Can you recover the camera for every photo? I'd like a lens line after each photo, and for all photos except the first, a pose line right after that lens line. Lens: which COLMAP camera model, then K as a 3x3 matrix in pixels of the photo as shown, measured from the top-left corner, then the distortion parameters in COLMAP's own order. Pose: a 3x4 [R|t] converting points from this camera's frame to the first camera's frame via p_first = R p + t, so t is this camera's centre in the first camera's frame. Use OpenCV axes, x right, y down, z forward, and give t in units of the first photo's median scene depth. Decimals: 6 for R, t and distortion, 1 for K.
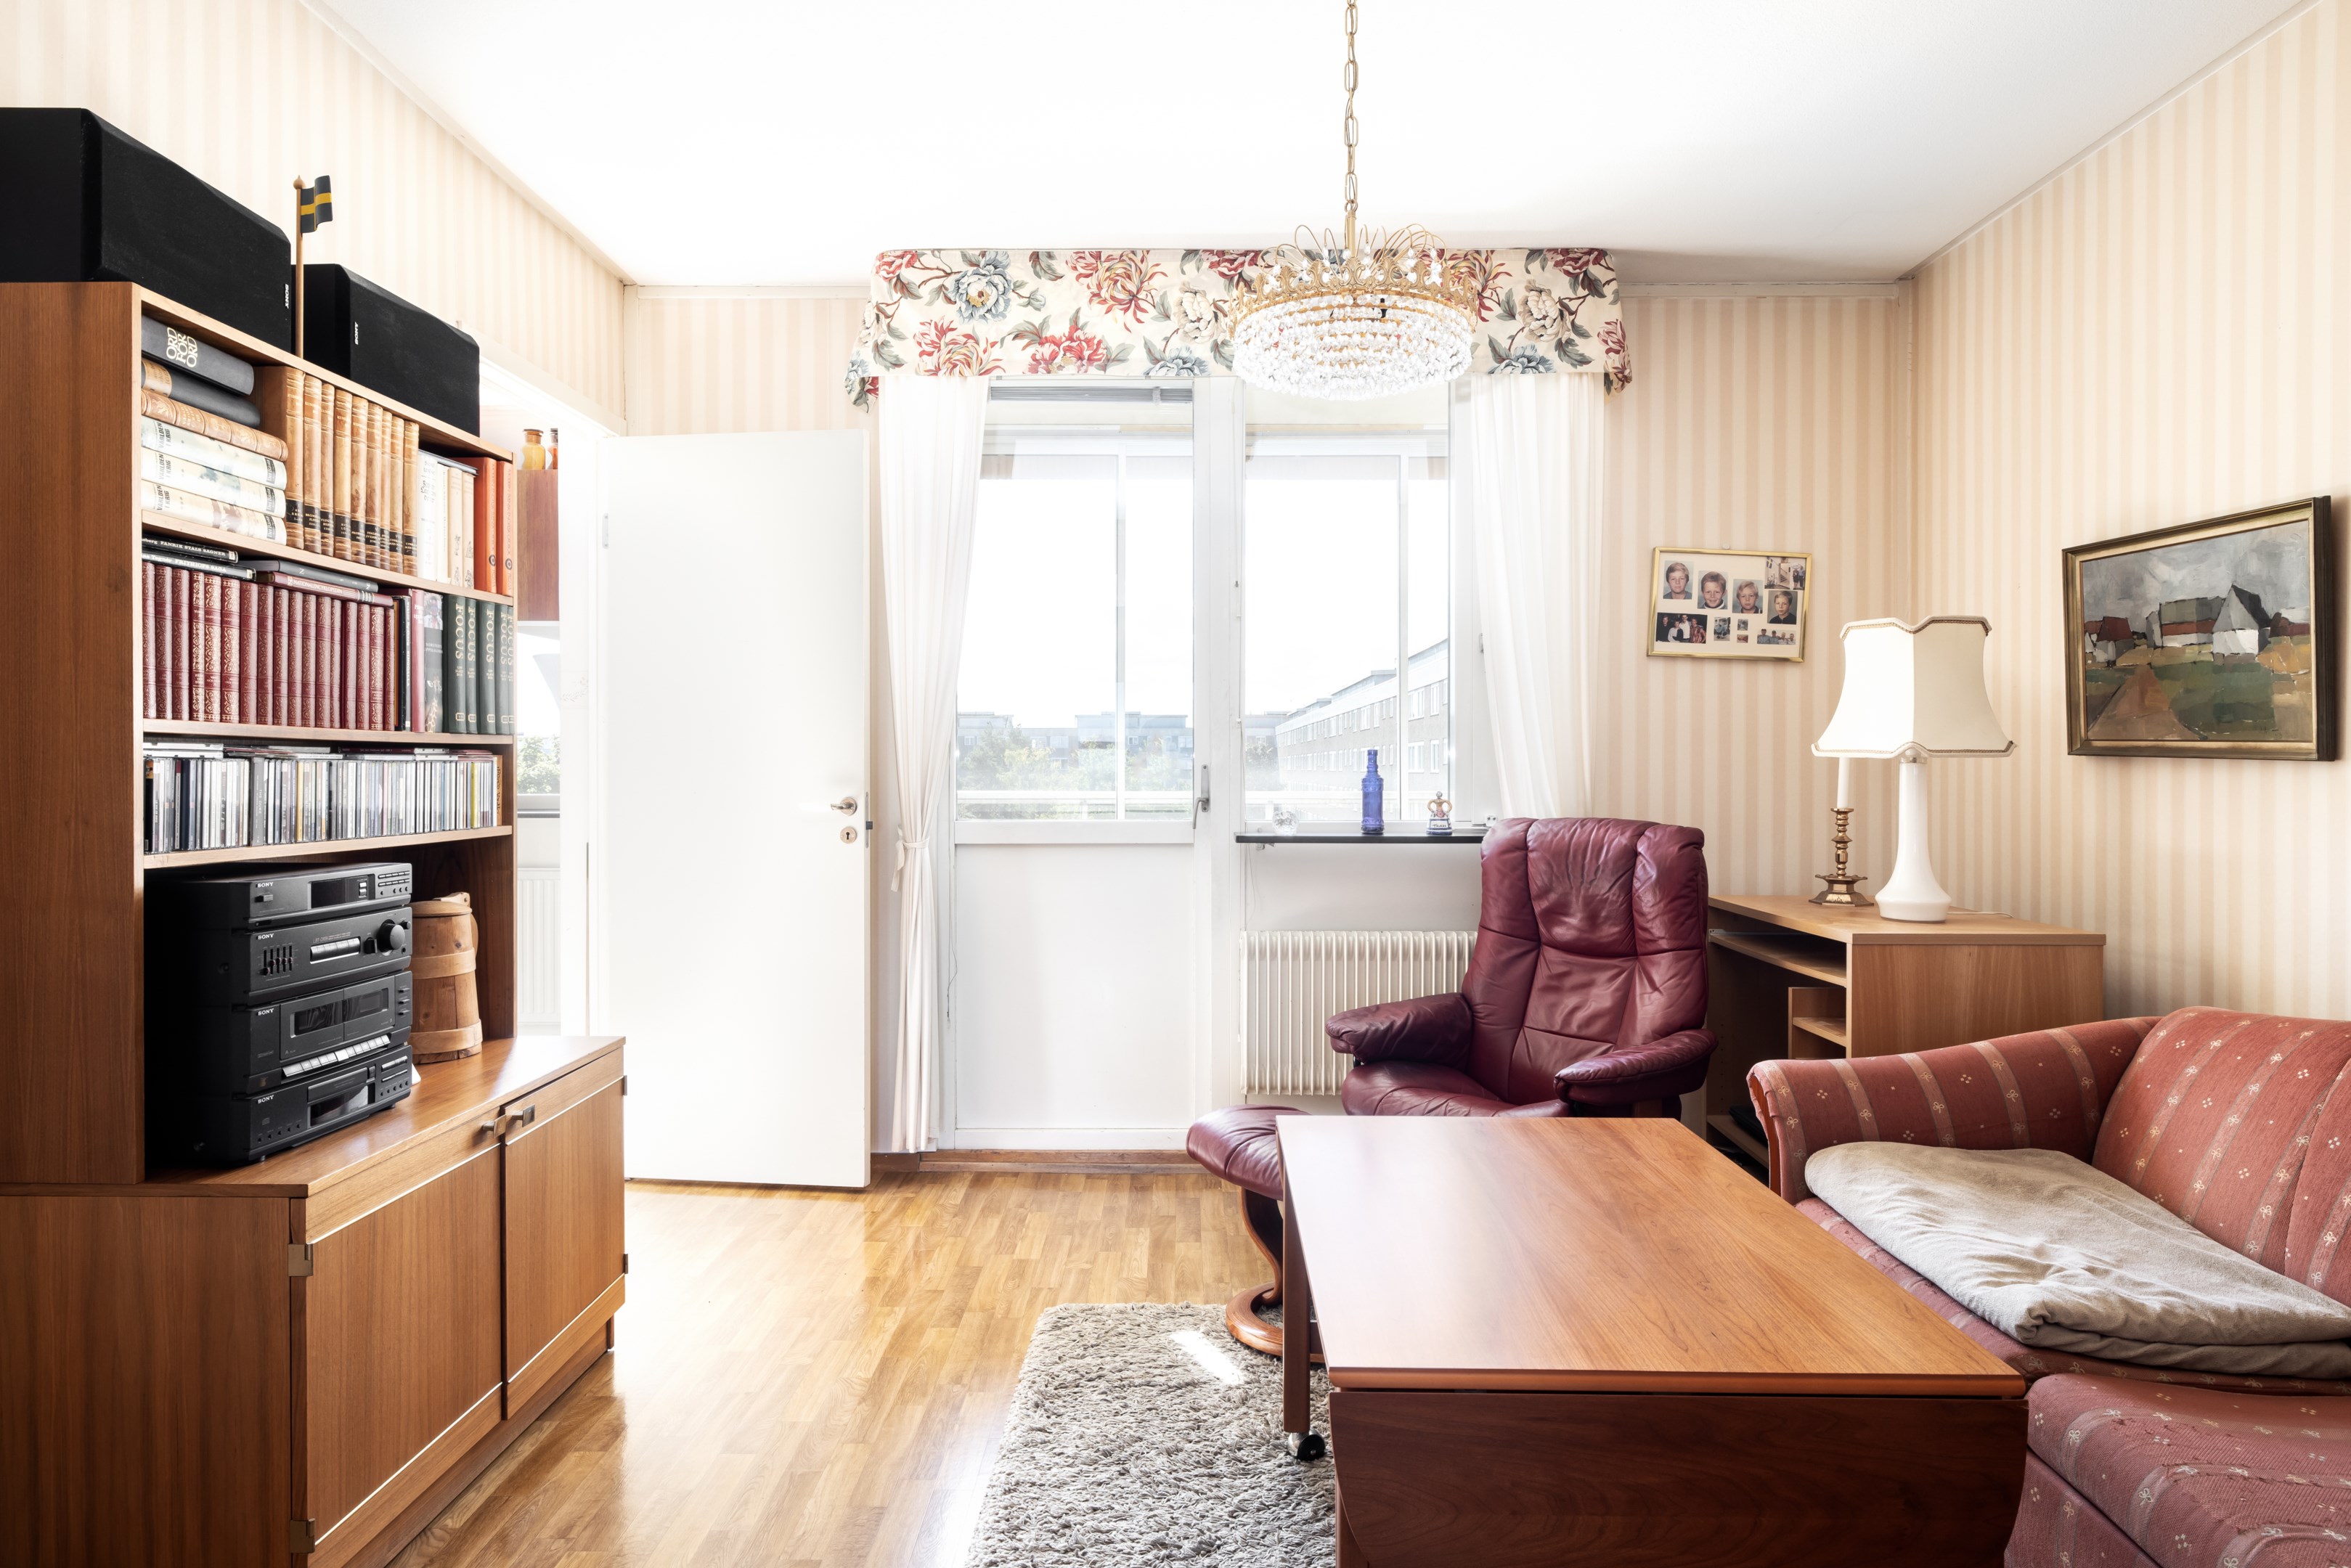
lens RADIAL K [[1362.5, 0, 1280.8], [0, 1362.5, 775.4], [0, 0, 1]] dist [0.015928, -0.003885]
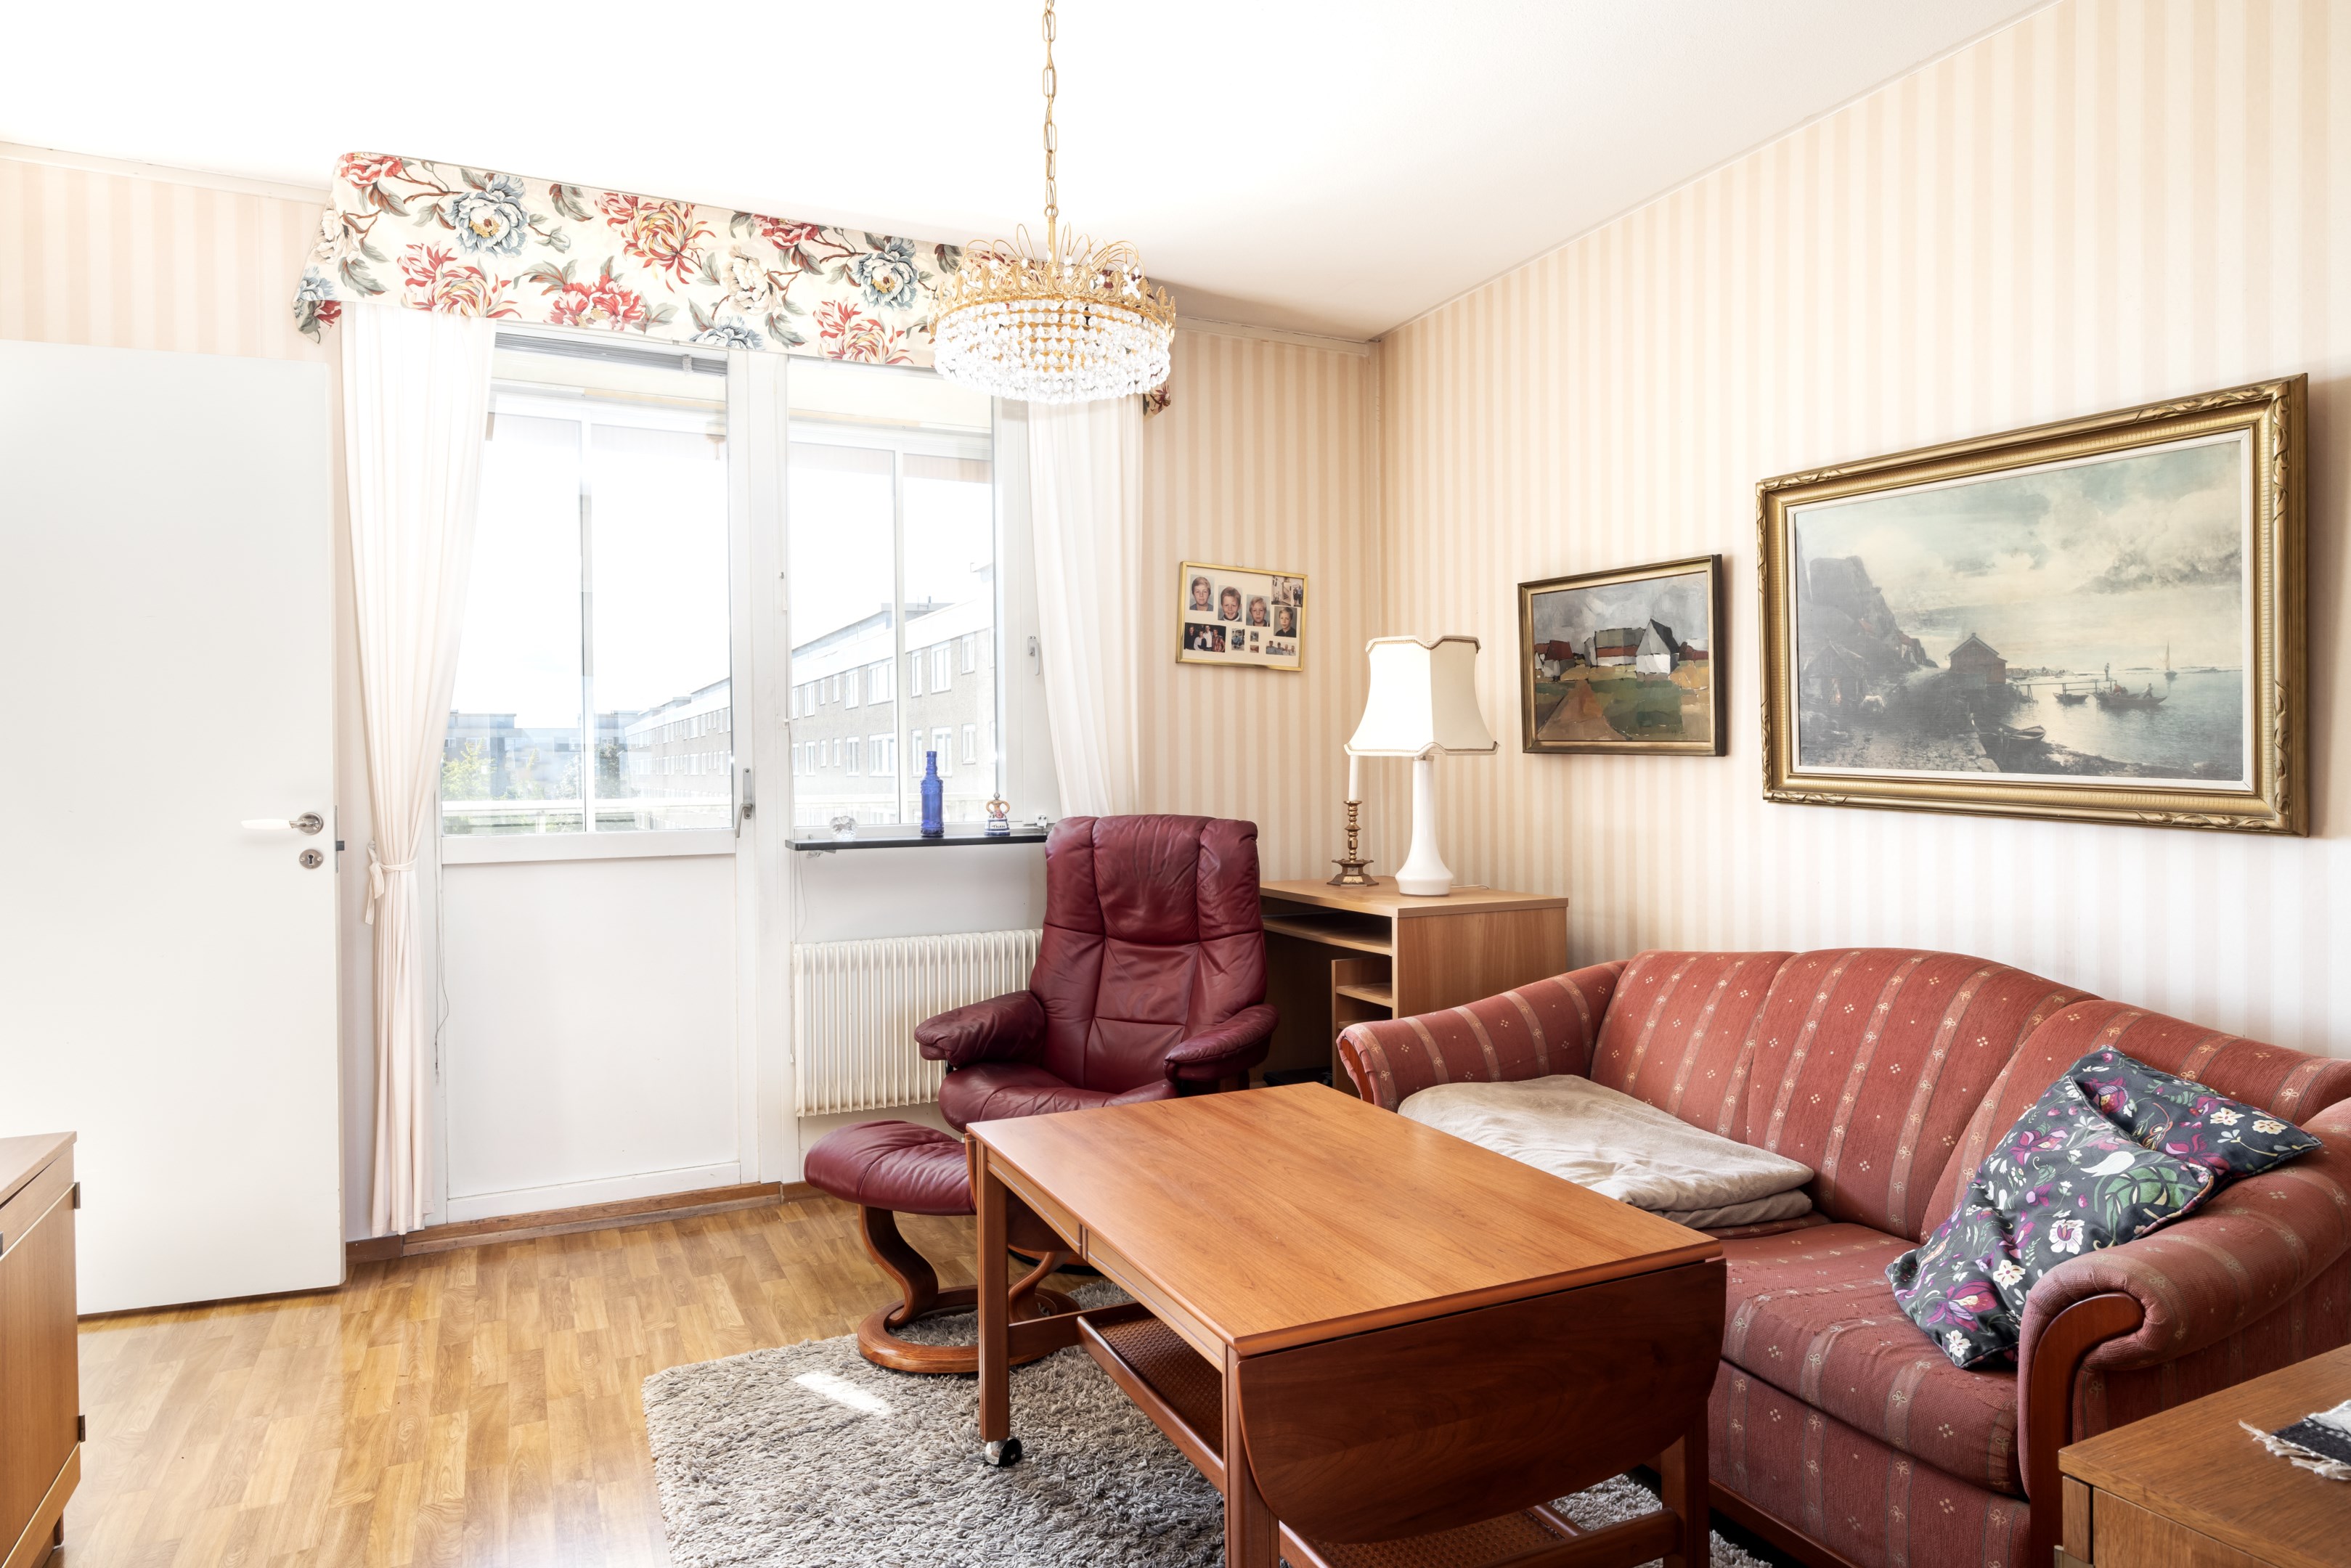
lens RADIAL K [[1362.5, 0, 1199.7], [0, 1362.5, 778.8], [0, 0, 1]] dist [0.015928, -0.003885]
pose [[0.901108, -0.013102, 0.433396, -0.202160], [0.012913, 0.999911, 0.003379, 0.000254], [-0.433401, 0.002552, 0.901197, 0.031253]]
